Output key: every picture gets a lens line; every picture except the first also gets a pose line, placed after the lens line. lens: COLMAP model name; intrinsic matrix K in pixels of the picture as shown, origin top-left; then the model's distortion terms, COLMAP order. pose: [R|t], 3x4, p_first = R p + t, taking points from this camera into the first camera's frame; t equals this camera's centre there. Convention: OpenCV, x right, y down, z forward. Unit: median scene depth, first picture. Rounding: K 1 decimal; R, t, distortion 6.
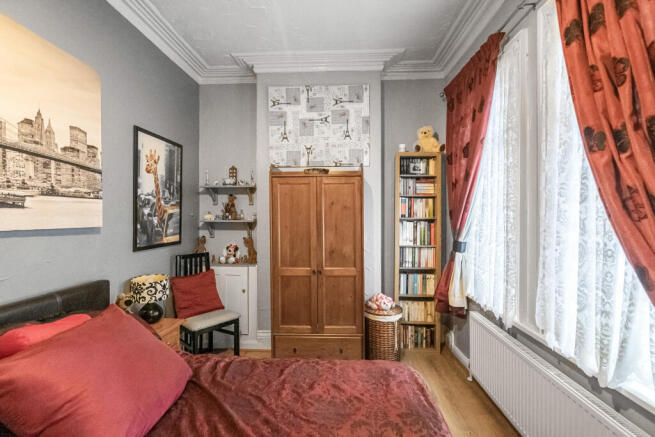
lens RADIAL K [[301.9, 0, 326.2], [0, 301.9, 216.7], [0, 0, 1]] dist [-0.005989, -0.000760]
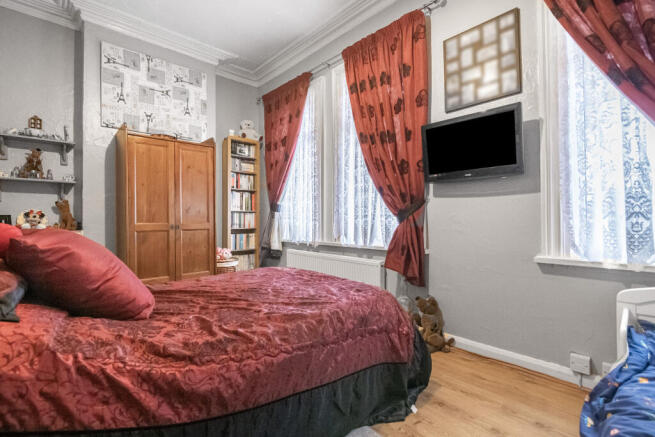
lens RADIAL K [[301.9, 0, 328.2], [0, 301.9, 218.2], [0, 0, 1]] dist [-0.005989, -0.000760]
pose [[0.701954, -0.001512, 0.712221, -0.366700], [0.011330, 0.999895, -0.009043, 0.145004], [-0.712132, 0.014417, 0.701897, -0.165114]]
